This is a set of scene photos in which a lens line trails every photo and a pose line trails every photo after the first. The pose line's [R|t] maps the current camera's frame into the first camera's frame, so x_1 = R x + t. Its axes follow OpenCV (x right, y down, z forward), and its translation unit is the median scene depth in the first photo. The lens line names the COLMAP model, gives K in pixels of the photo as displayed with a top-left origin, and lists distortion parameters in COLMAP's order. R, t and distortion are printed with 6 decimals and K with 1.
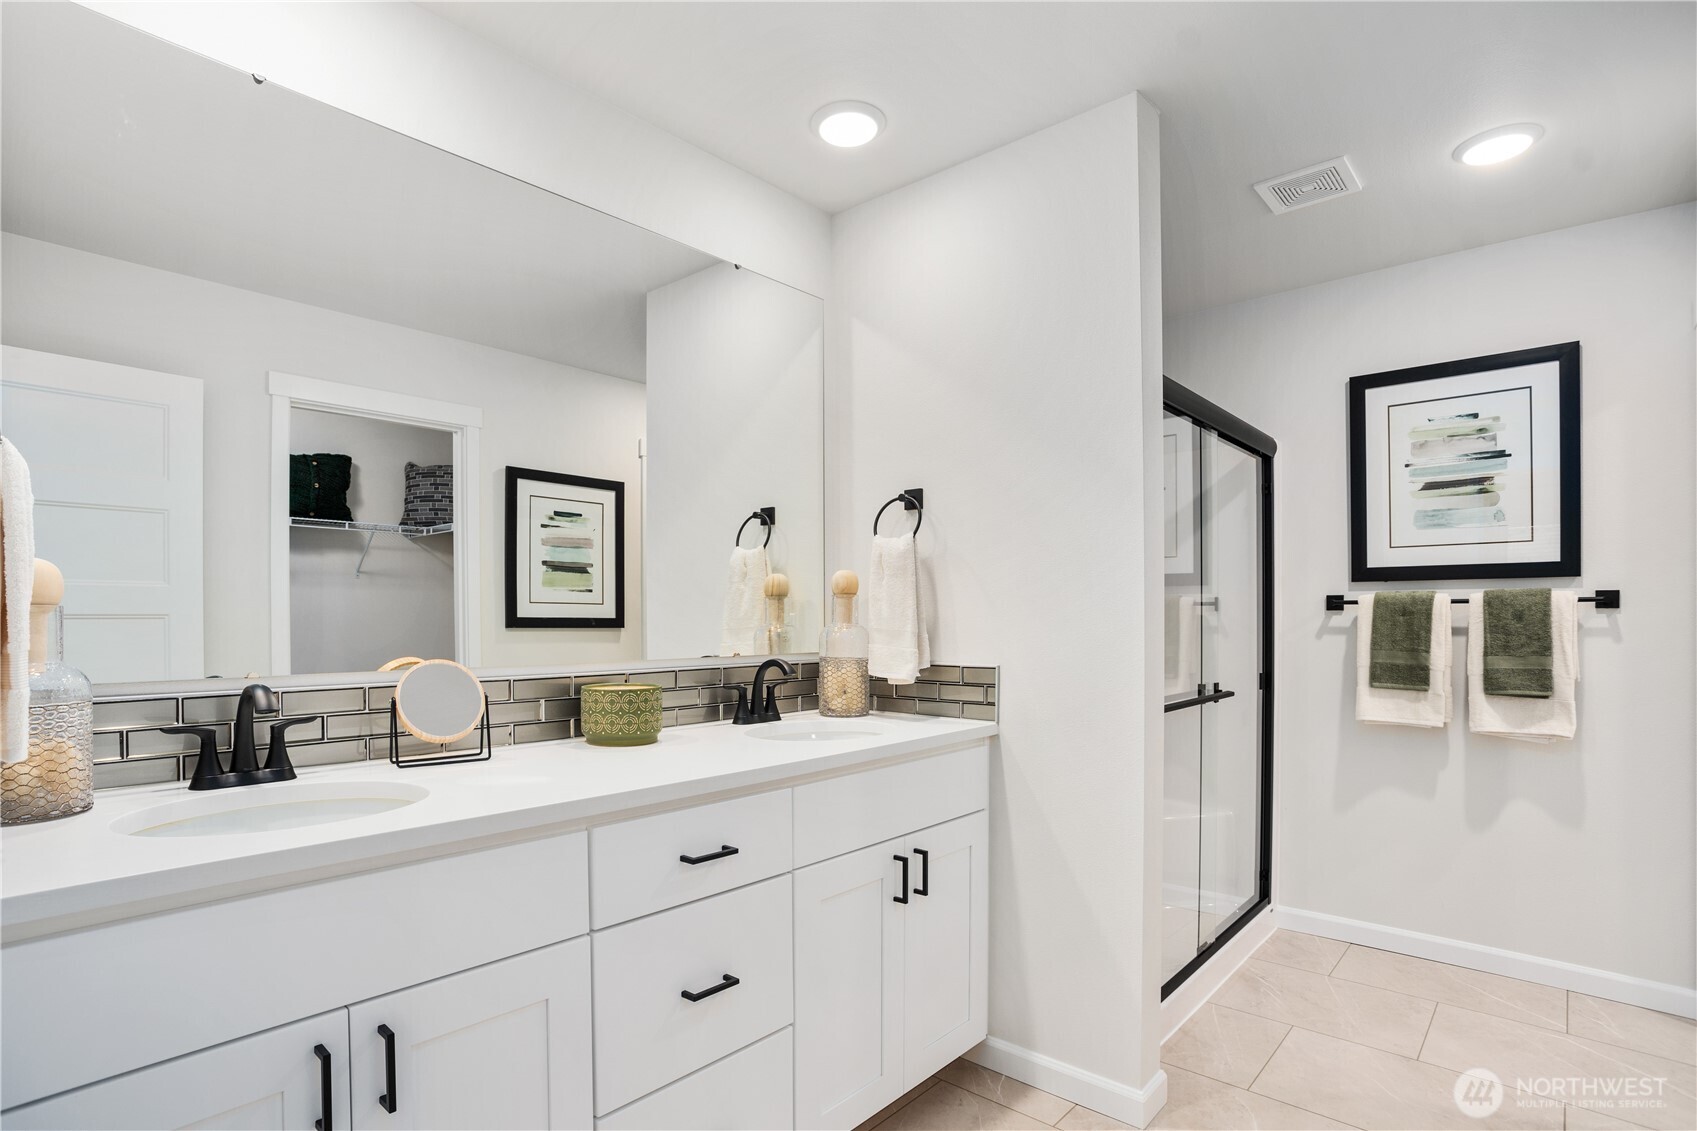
lens RADIAL K [[849.5, 0, 811.6], [0, 849.5, 624.3], [0, 0, 1]] dist [-0.004284, -0.000201]
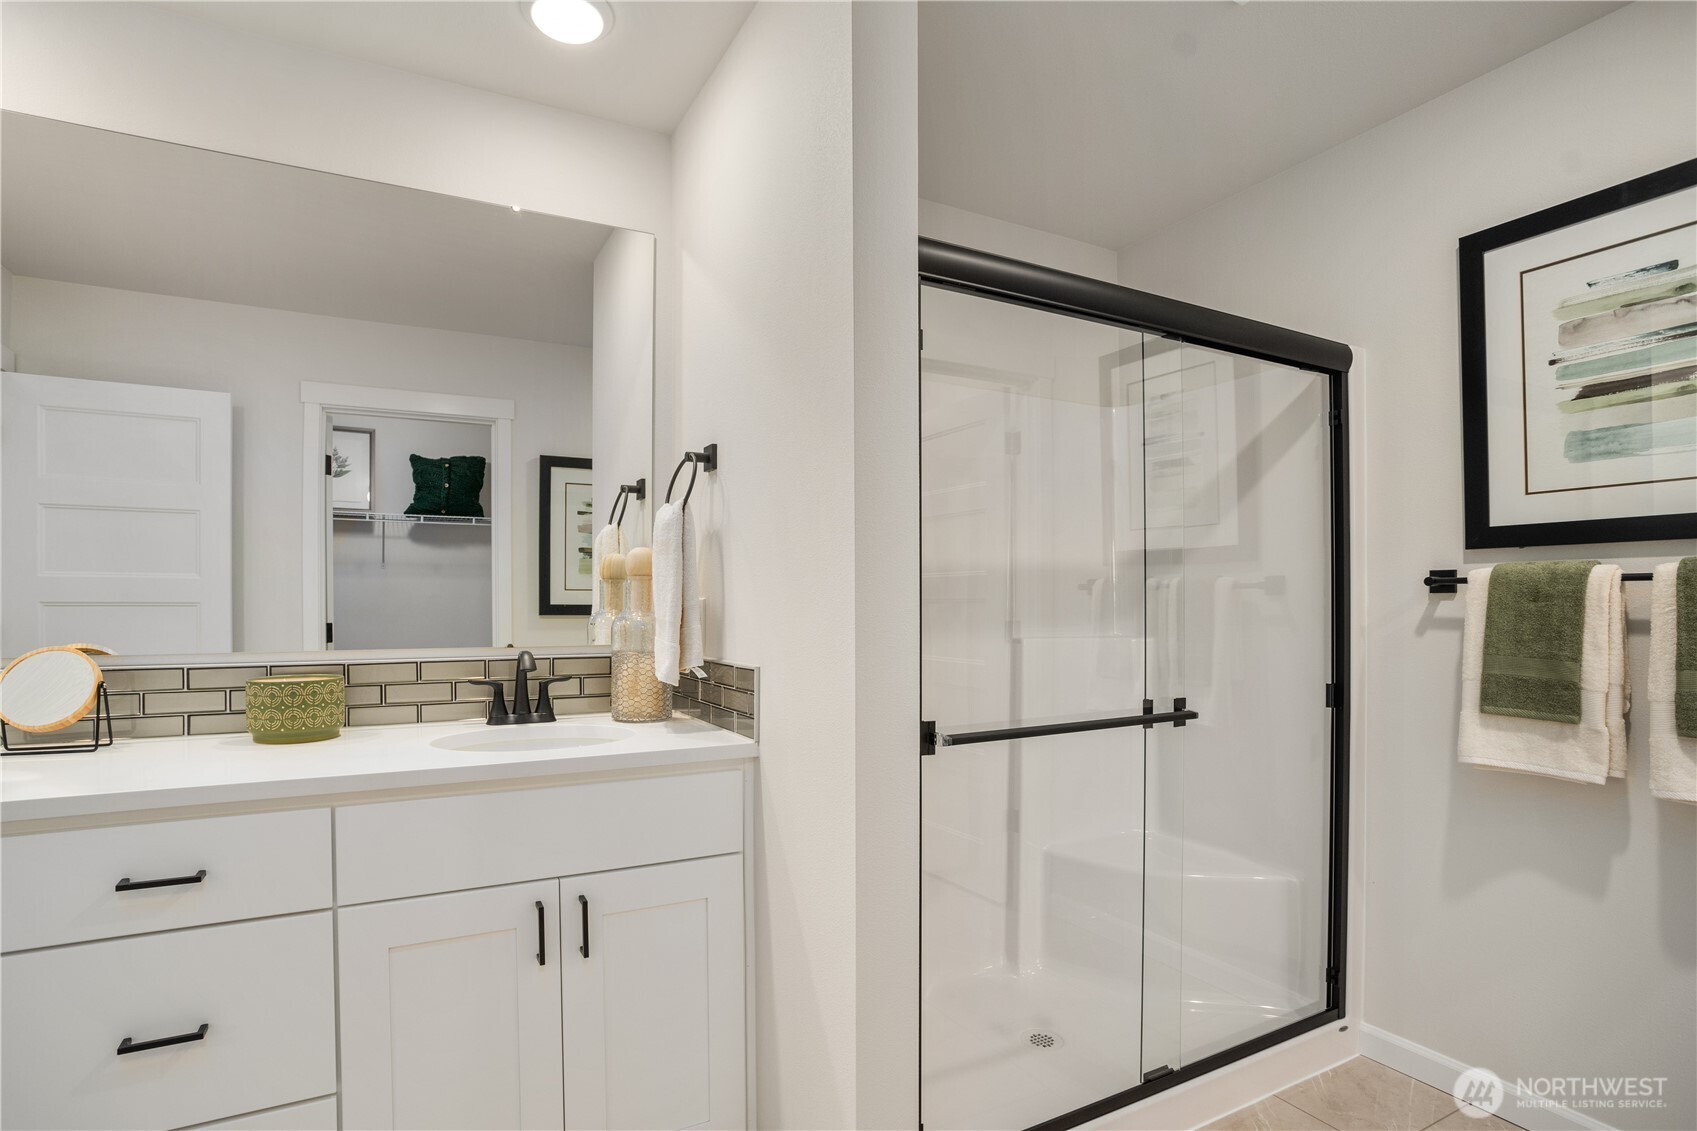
lens RADIAL K [[844.9, 0, 830.7], [0, 844.9, 607.1], [0, 0, 1]] dist [-0.044851, 0.025745]
pose [[0.937030, 0.001483, -0.349246, 0.422775], [-0.003998, 0.999971, -0.006481, 0.000165], [0.349227, 0.007469, 0.937008, 0.242884]]
